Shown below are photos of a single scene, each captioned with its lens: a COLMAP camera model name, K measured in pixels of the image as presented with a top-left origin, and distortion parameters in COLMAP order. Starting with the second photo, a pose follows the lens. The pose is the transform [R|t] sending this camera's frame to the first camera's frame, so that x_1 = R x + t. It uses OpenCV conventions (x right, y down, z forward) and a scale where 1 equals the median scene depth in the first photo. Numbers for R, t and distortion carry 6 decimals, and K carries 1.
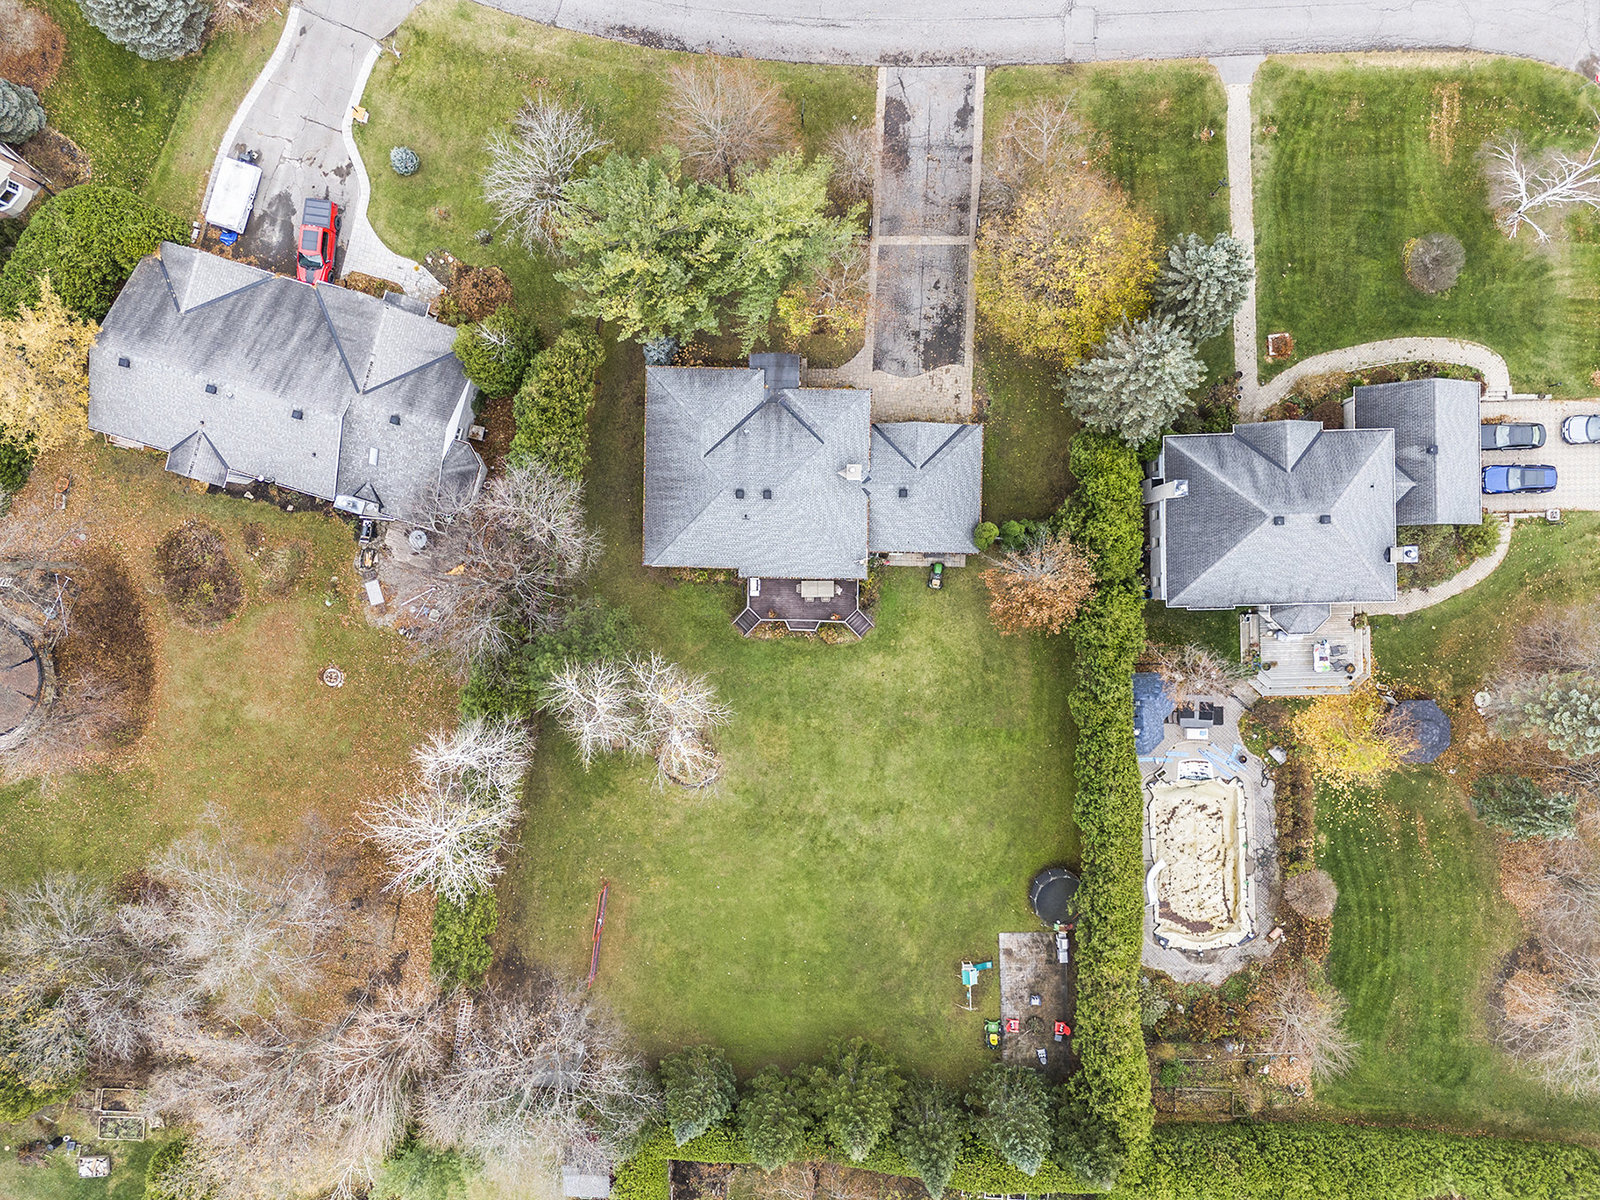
lens RADIAL K [[1120.7, 0, 800.2], [0, 1120.7, 684.6], [0, 0, 1]] dist [0.051594, -0.037330]
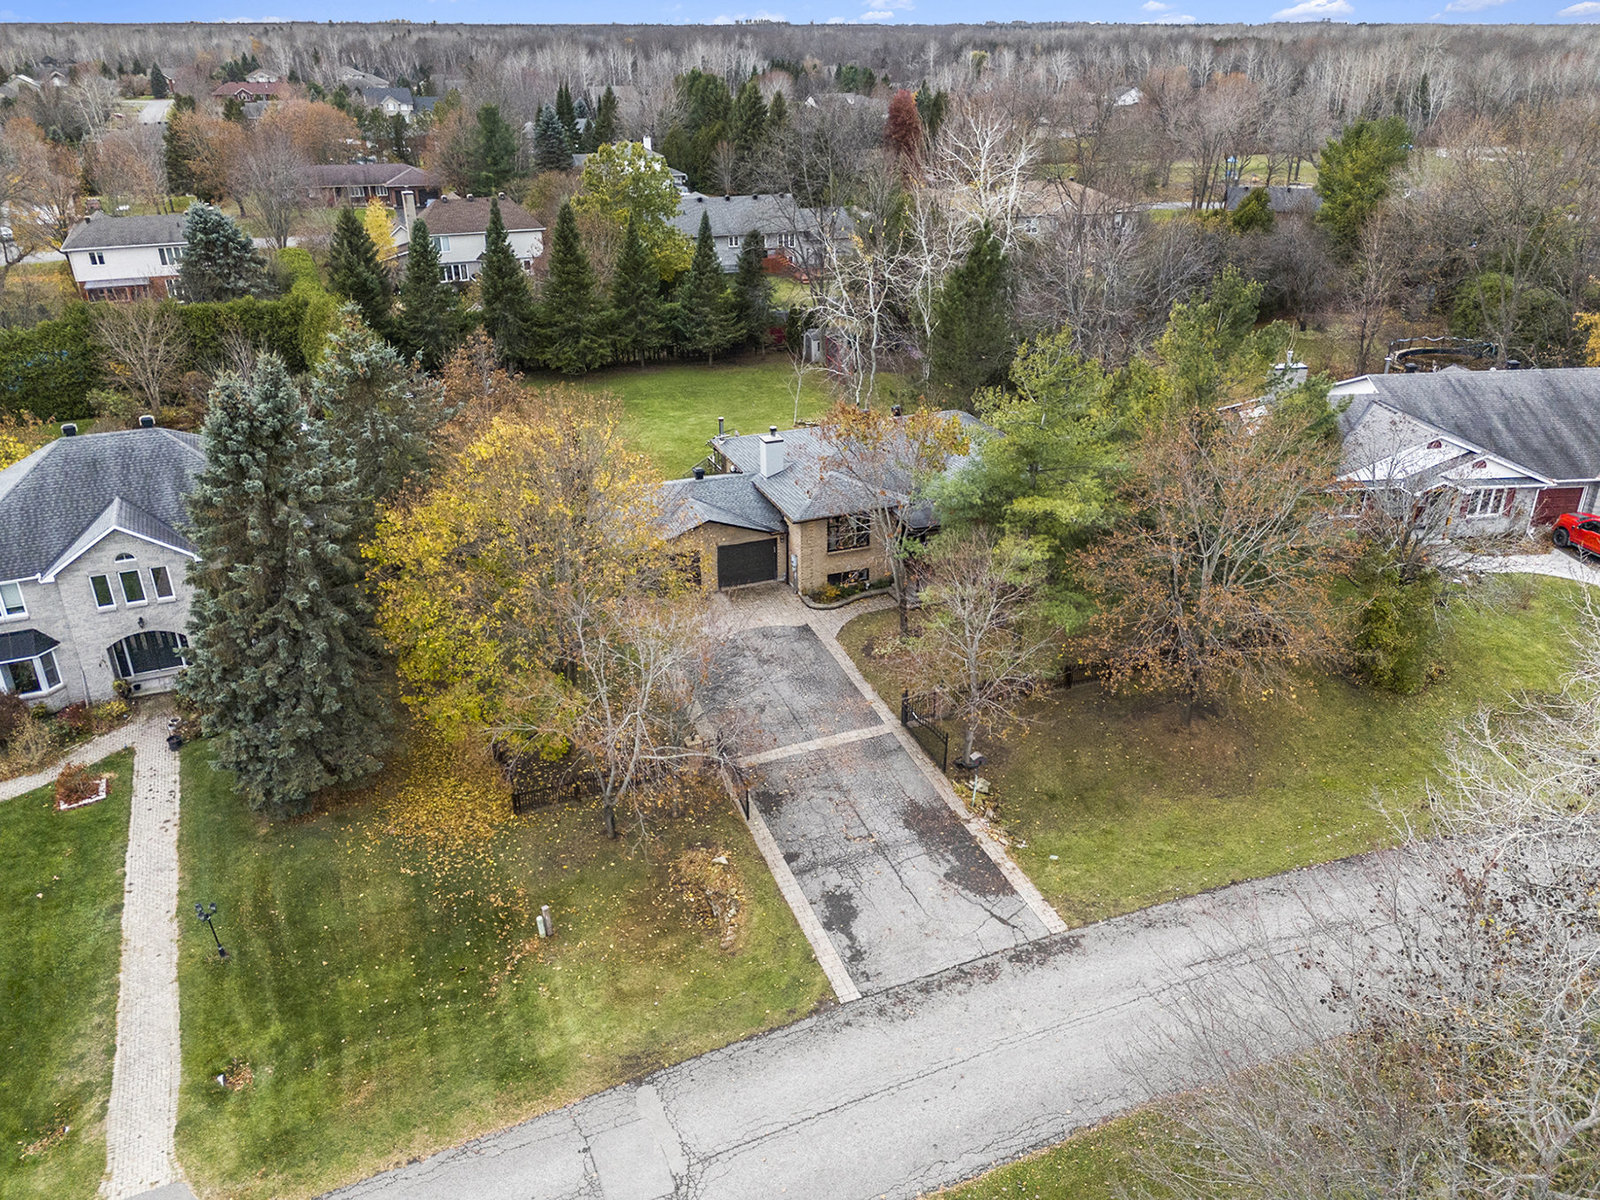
lens RADIAL K [[1120.7, 0, 800.2], [0, 1120.7, 684.6], [0, 0, 1]] dist [0.051594, -0.037330]
pose [[-0.923535, 0.223766, -0.311469, 0.270770], [-0.382407, -0.475589, 0.792199, -0.788535], [0.029136, 0.850731, 0.524793, 0.688866]]
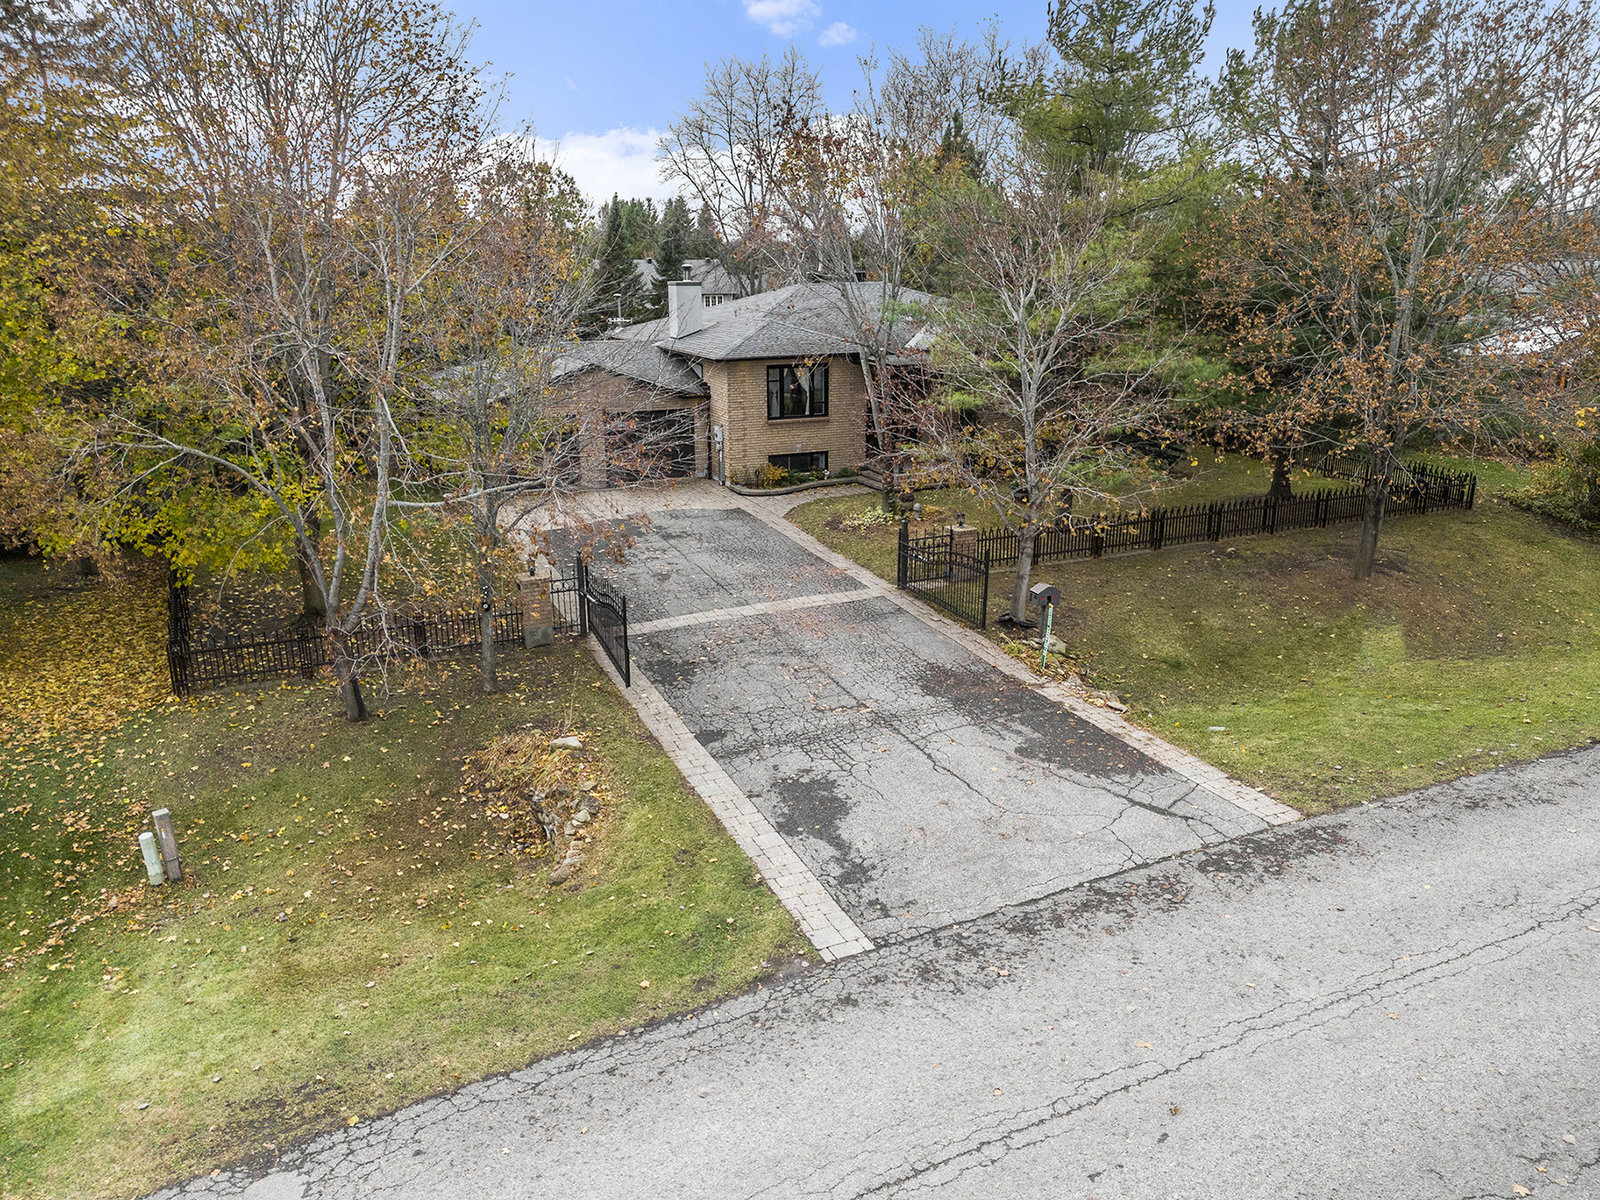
lens RADIAL K [[1120.7, 0, 800.2], [0, 1120.7, 684.6], [0, 0, 1]] dist [0.051594, -0.037330]
pose [[-0.899967, 0.186529, -0.394037, 0.219751], [-0.435394, -0.338614, 0.834130, -0.655580], [0.022163, 0.922251, 0.385955, 0.890088]]
